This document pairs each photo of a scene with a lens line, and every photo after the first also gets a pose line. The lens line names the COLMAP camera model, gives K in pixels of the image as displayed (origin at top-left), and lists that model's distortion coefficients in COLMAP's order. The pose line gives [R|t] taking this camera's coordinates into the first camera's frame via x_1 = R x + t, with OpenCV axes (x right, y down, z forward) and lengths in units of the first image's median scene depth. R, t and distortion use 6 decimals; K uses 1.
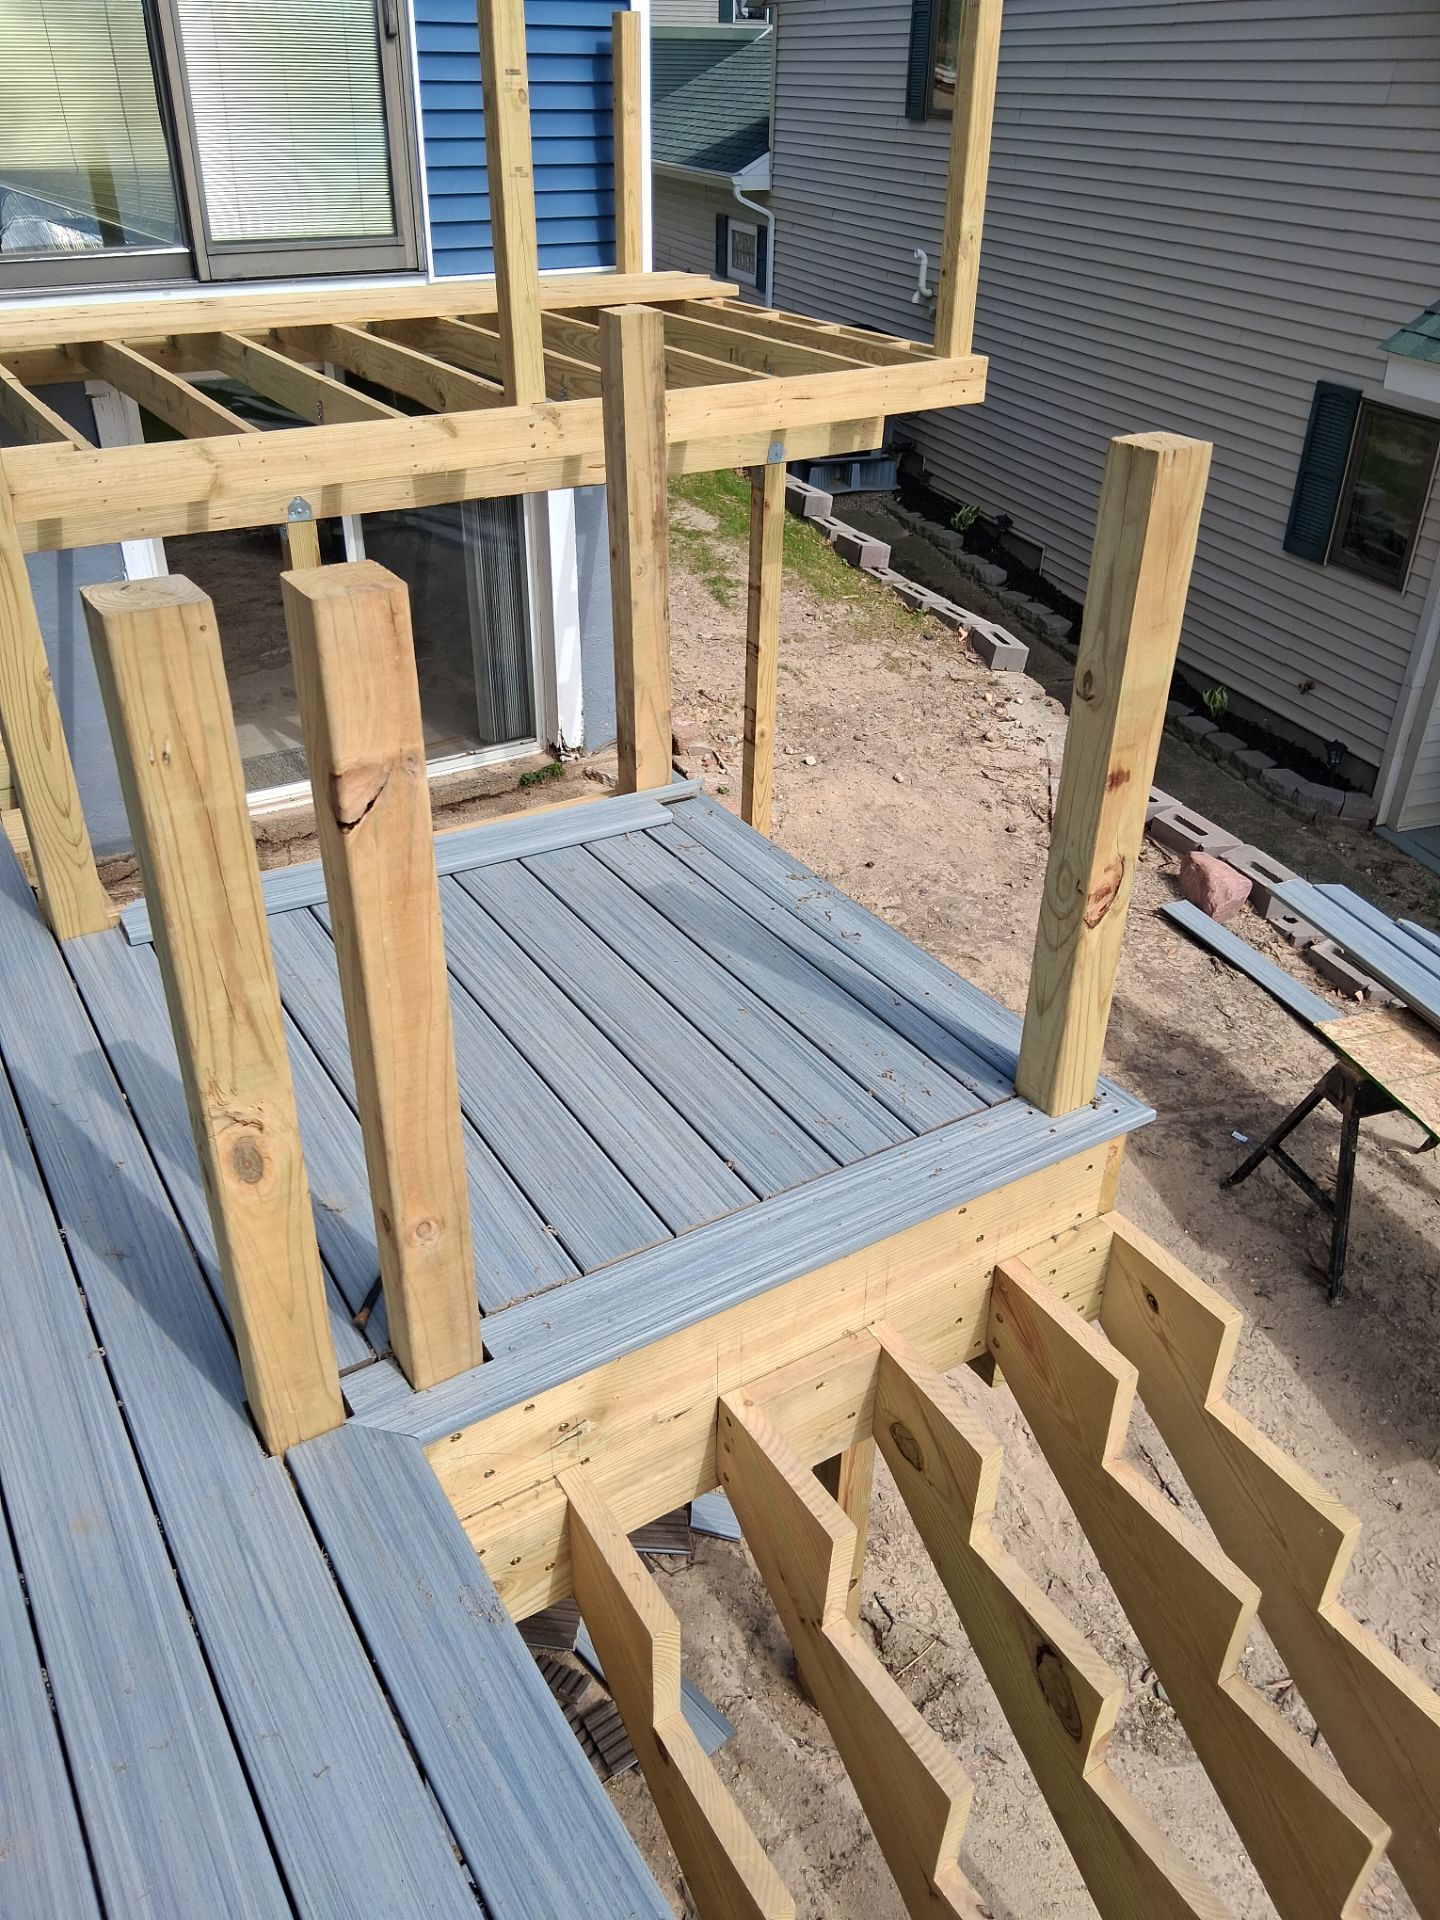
lens RADIAL K [[1452.9, 0, 720.0], [0, 1452.9, 960.0], [0, 0, 1]] dist [0.136417, -0.226871]
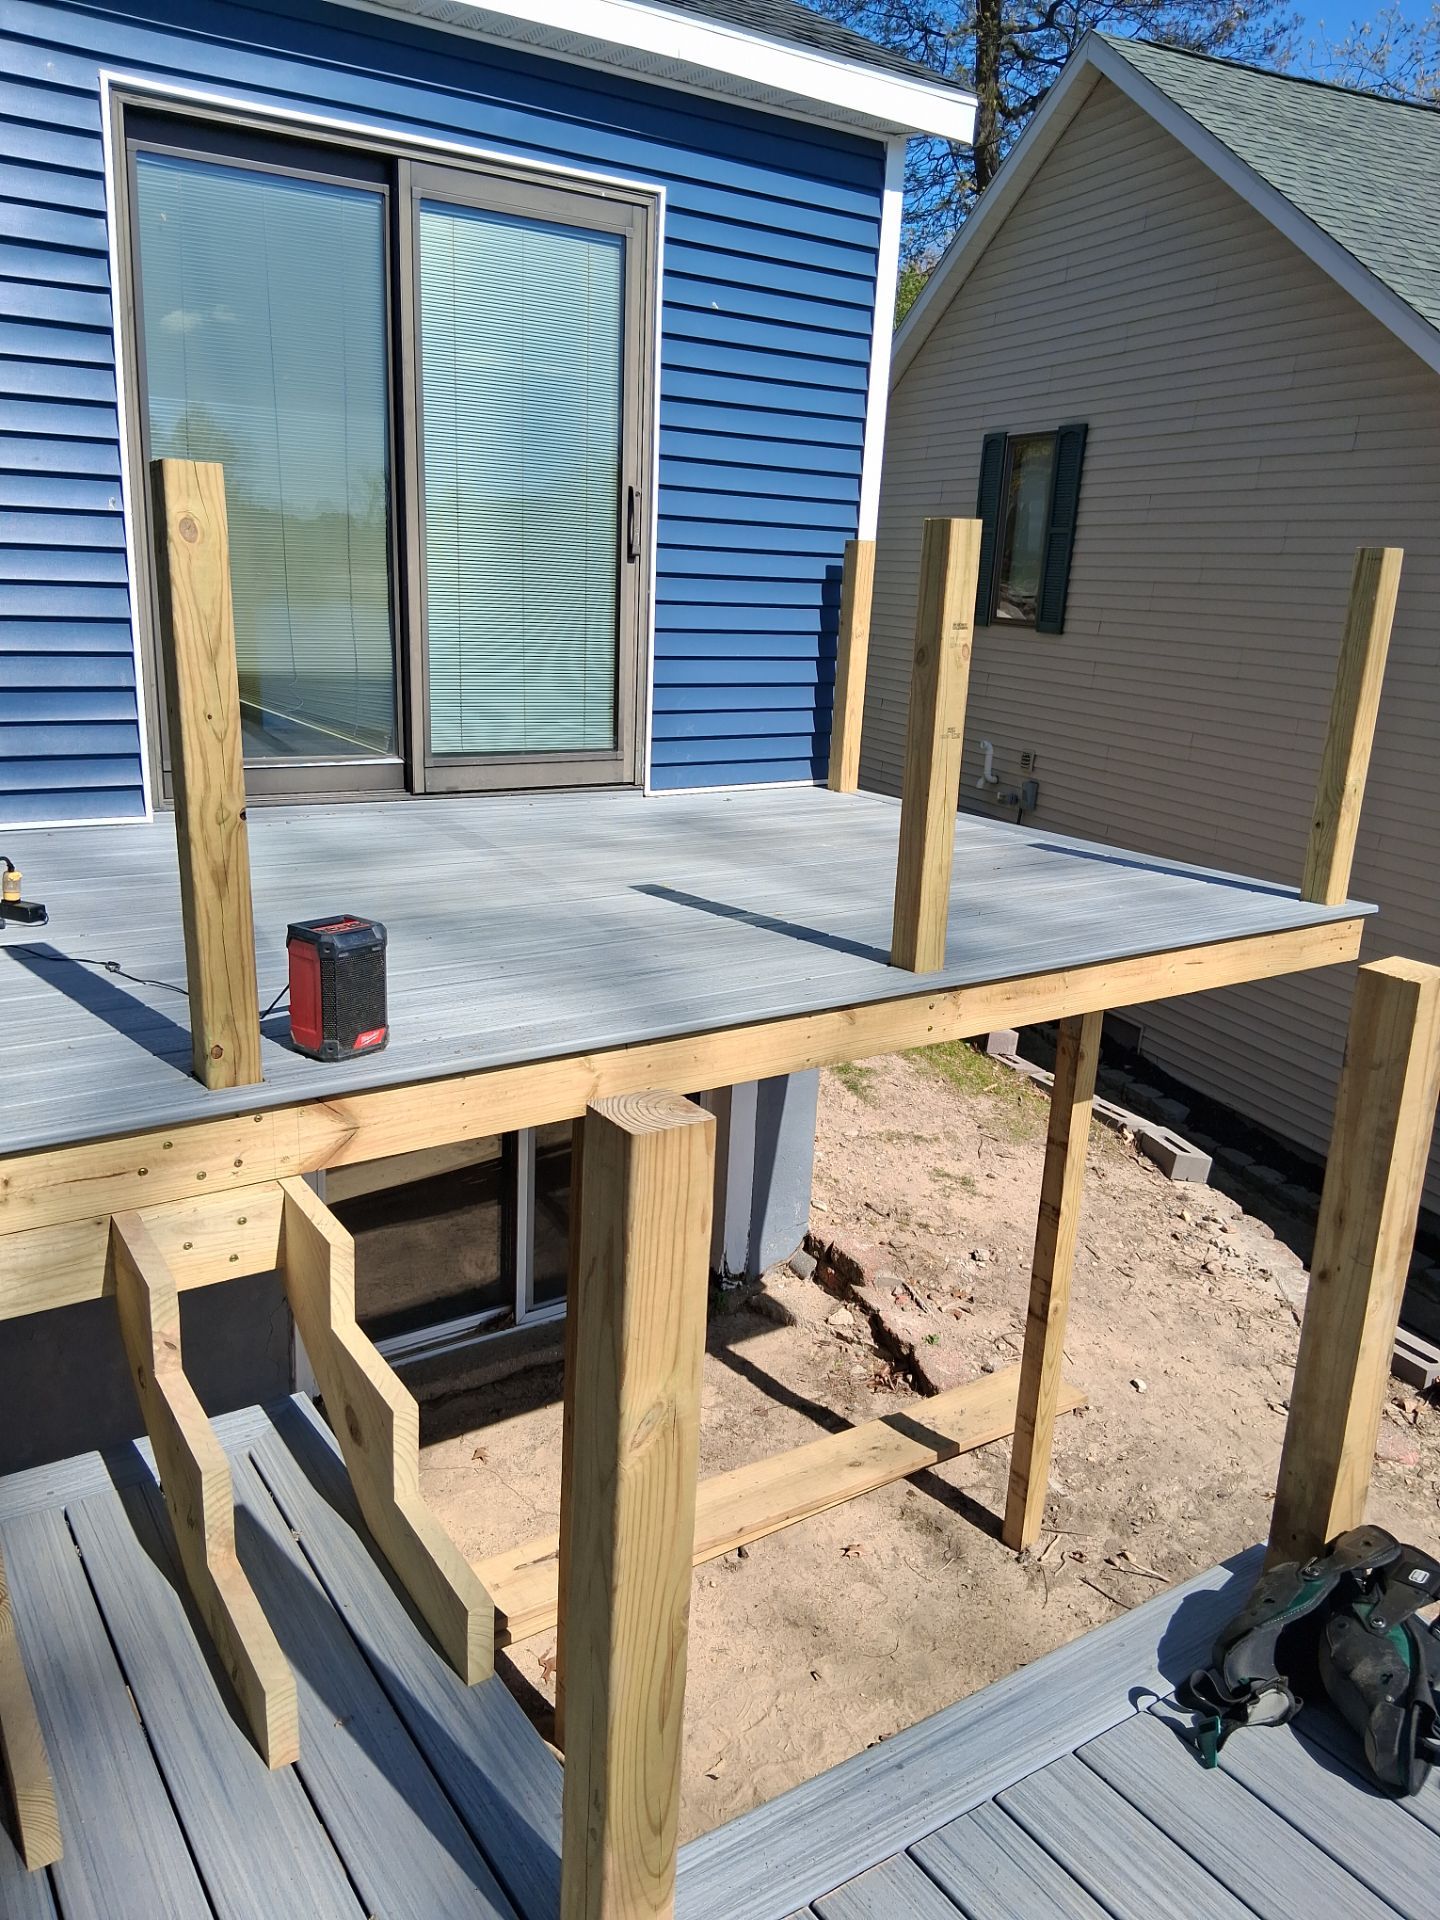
lens RADIAL K [[1443.0, 0, 720.0], [0, 1443.0, 960.0], [0, 0, 1]] dist [0.080401, -0.101994]
pose [[0.998251, 0.020496, 0.055445, -0.162741], [-0.004824, 0.963084, -0.269159, -0.095473], [-0.058915, 0.268421, 0.961498, 0.129491]]
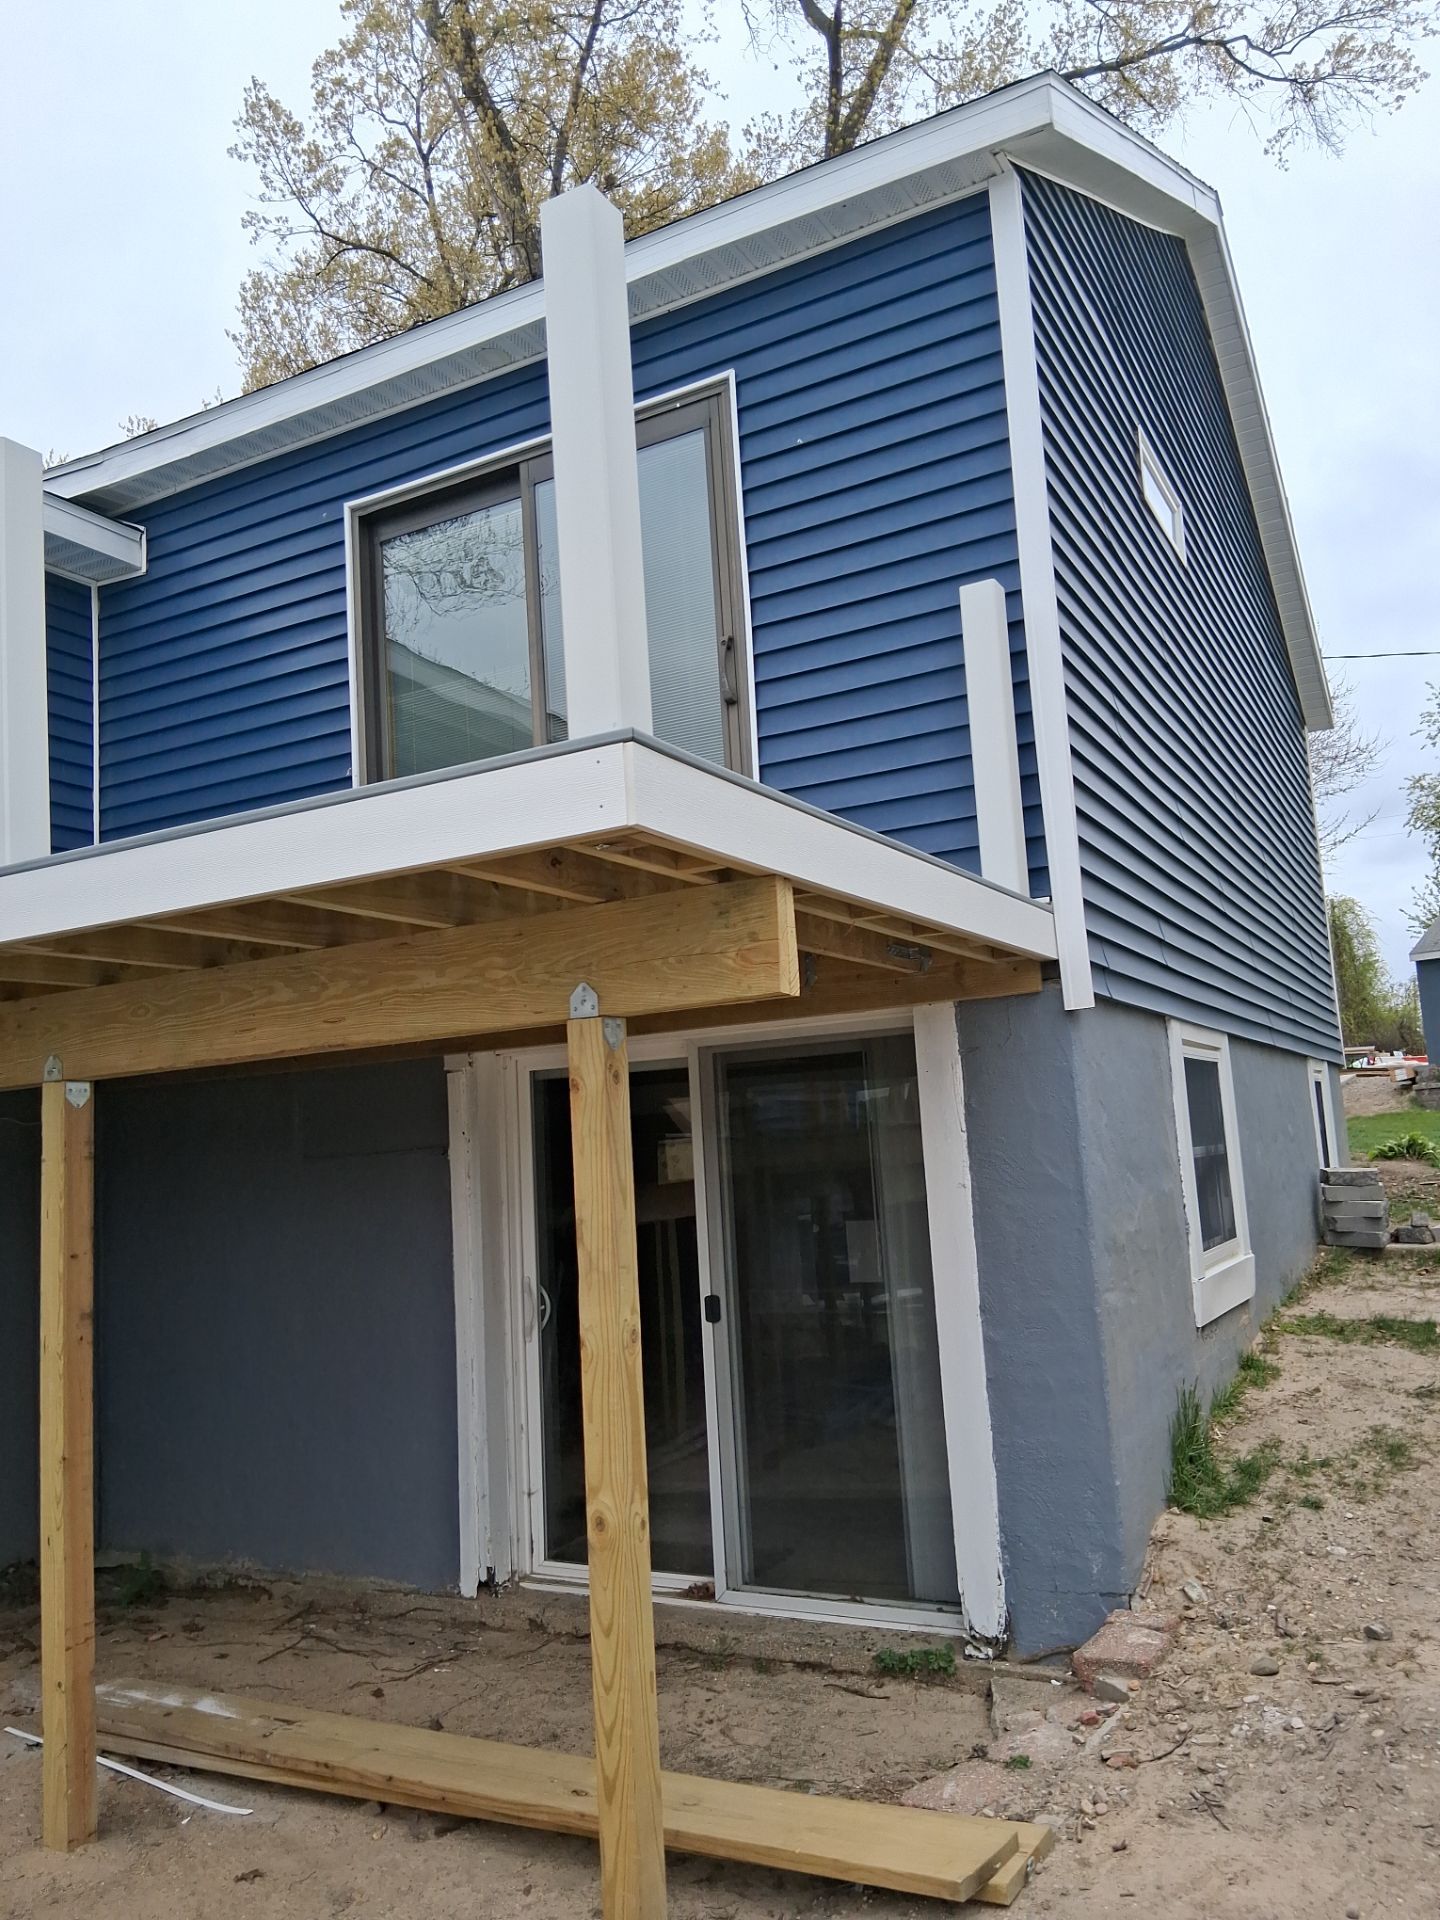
lens RADIAL K [[1452.9, 0, 720.0], [0, 1452.9, 960.0], [0, 0, 1]] dist [0.136417, -0.226871]
pose [[0.492760, -0.155387, -0.856179, 0.408103], [-0.391291, 0.839268, -0.377519, -0.108998], [0.777225, 0.521041, 0.352756, 0.578537]]
